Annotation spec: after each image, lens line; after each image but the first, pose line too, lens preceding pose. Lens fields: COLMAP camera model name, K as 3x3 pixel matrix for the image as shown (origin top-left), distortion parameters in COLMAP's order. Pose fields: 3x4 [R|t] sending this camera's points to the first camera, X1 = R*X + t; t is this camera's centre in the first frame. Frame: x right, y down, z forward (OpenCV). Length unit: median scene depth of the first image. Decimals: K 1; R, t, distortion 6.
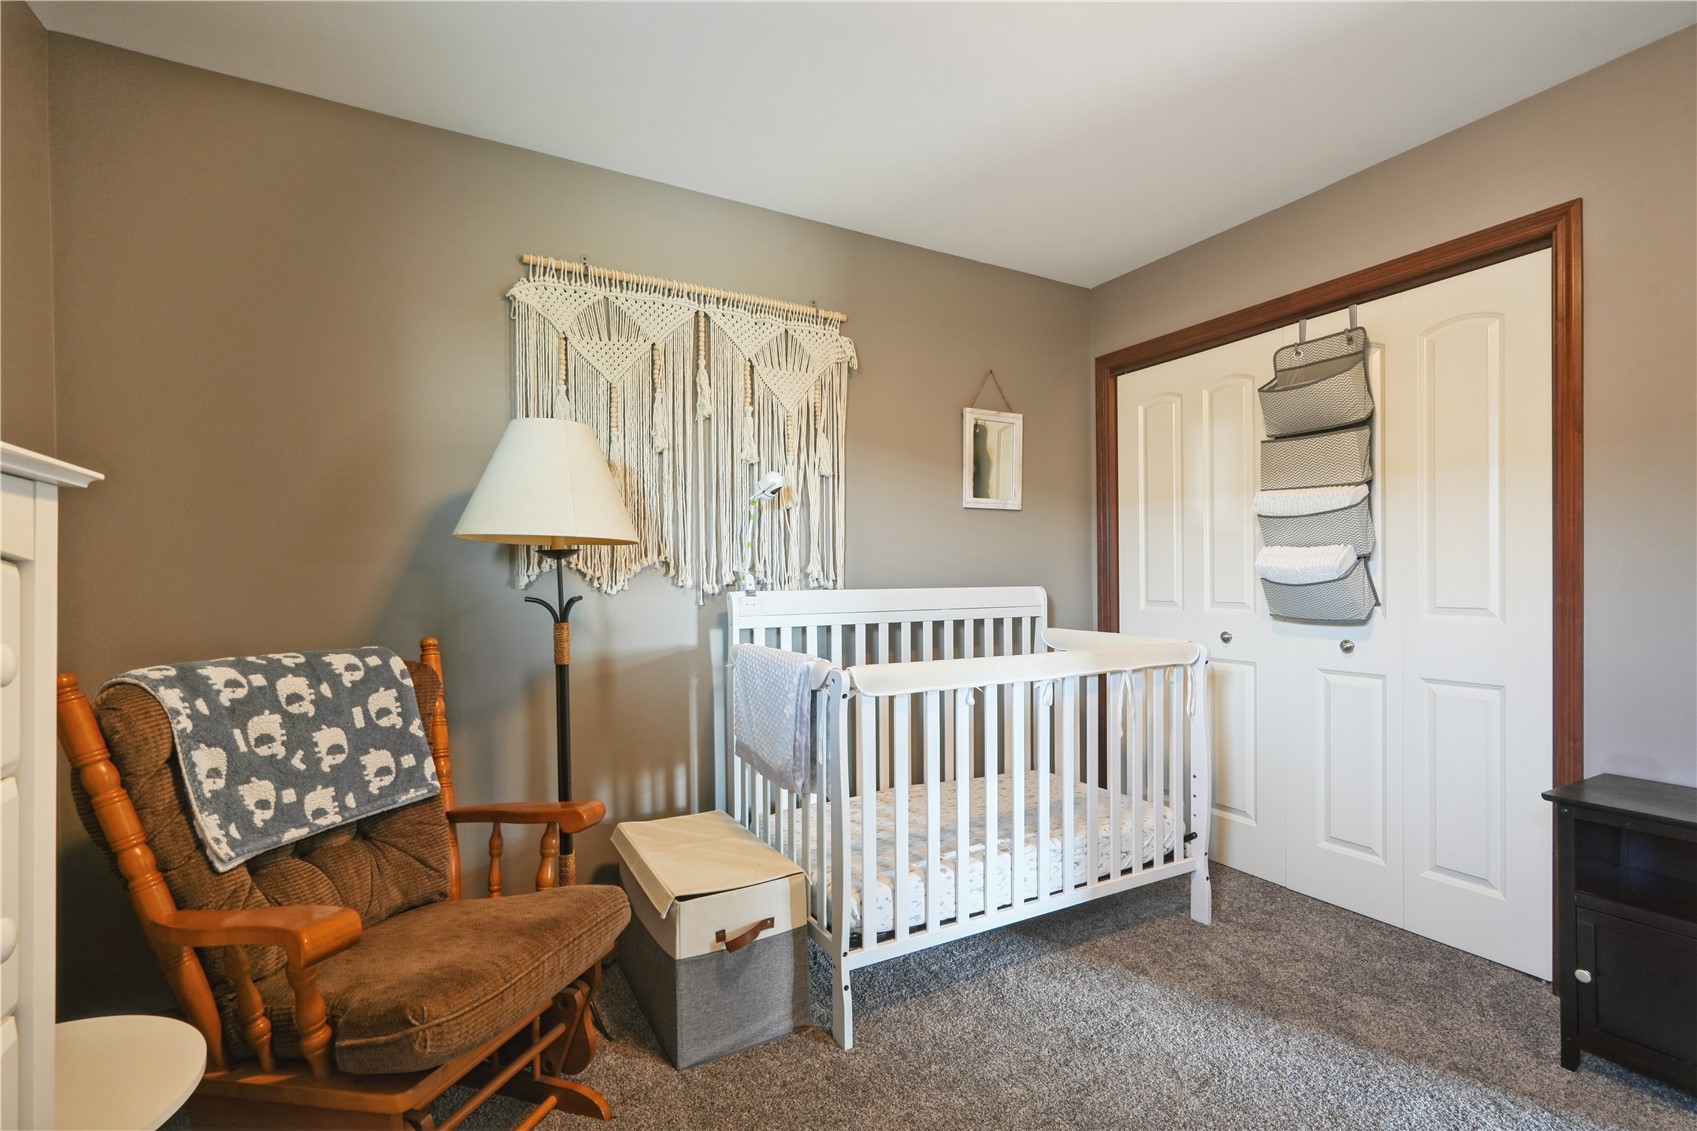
lens RADIAL K [[774.0, 0, 861.5], [0, 774.0, 572.1], [0, 0, 1]] dist [-0.008943, 0.004694]
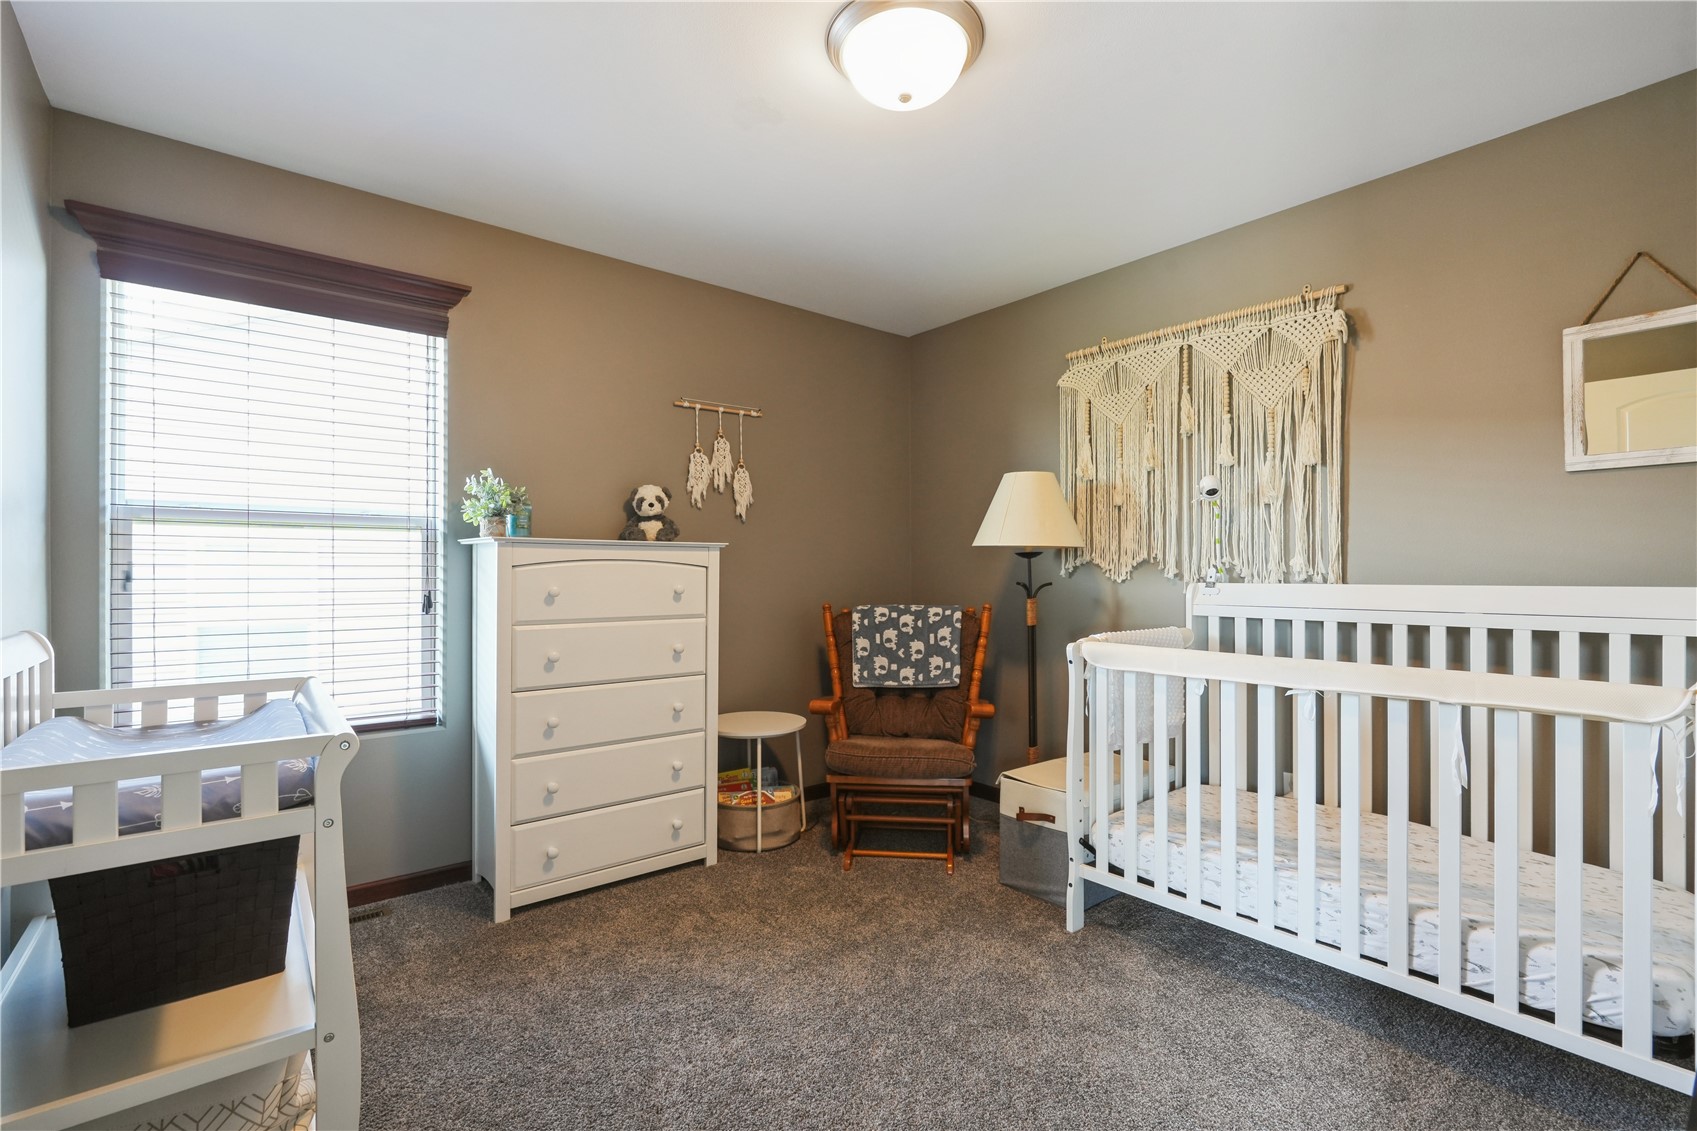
lens RADIAL K [[774.0, 0, 864.8], [0, 774.0, 569.0], [0, 0, 1]] dist [-0.008943, 0.004694]
pose [[0.175426, 0.000314, -0.984493, 1.254926], [0.003846, 0.999992, 0.001005, 0.002540], [0.984485, -0.003962, 0.175423, 0.451081]]
